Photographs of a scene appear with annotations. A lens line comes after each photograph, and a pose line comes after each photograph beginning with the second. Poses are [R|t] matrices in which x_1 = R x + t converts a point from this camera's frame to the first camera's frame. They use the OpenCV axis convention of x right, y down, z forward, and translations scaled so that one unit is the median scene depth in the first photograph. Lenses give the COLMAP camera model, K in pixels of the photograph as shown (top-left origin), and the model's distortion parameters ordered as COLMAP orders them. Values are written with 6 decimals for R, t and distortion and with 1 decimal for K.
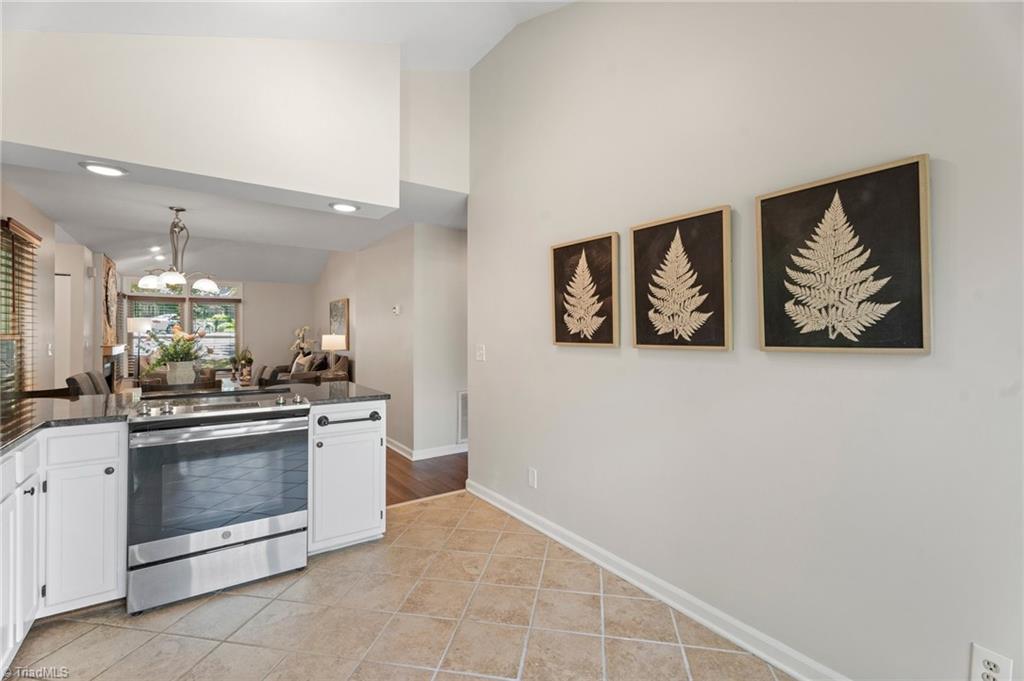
lens RADIAL K [[455.9, 0, 509.0], [0, 455.9, 329.7], [0, 0, 1]] dist [-0.001441, -0.000487]
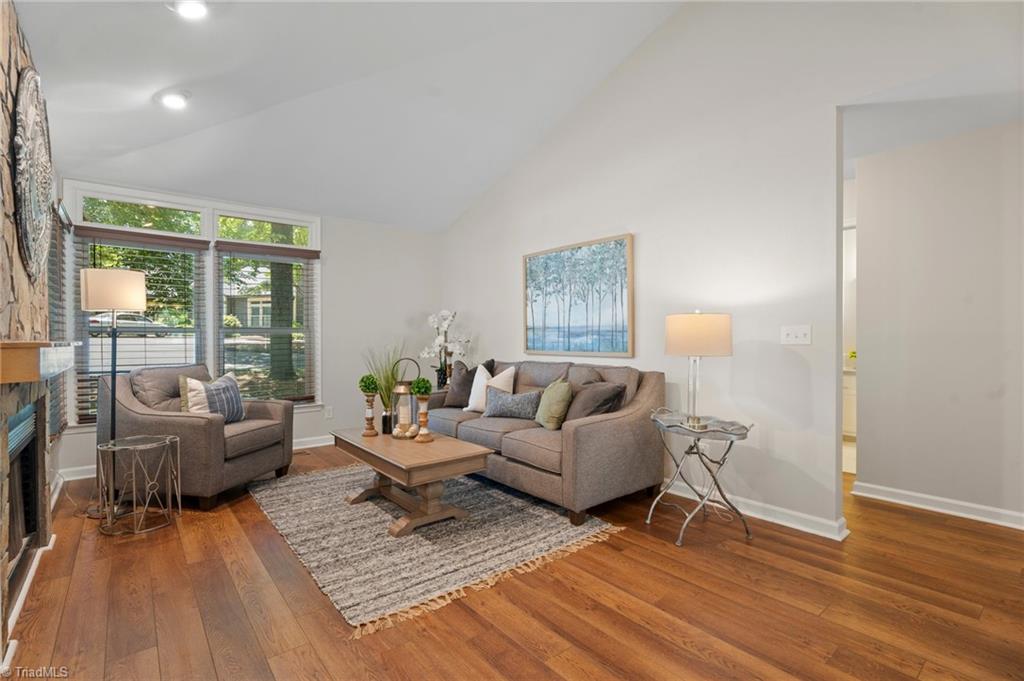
lens RADIAL K [[475.3, 0, 509.5], [0, 475.3, 341.2], [0, 0, 1]] dist [-0.011789, 0.000043]
pose [[0.997263, -0.002724, 0.073886, -1.016896], [0.001779, 0.999916, 0.012857, 0.051012], [-0.073915, -0.012690, 0.997184, 1.163101]]
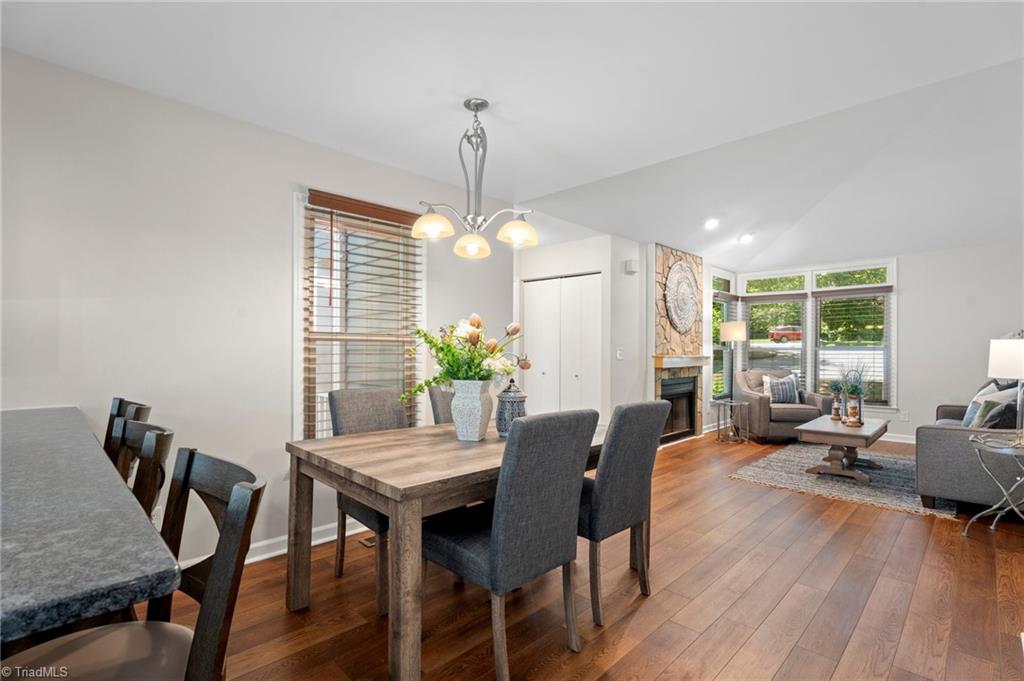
lens RADIAL K [[481.3, 0, 513.5], [0, 481.3, 349.7], [0, 0, 1]] dist [0.000201, 0.000145]
pose [[0.186714, 0.005184, -0.982401, -0.136950], [0.001834, 0.999982, 0.005625, 0.030444], [0.982413, -0.002852, 0.186702, 0.928563]]
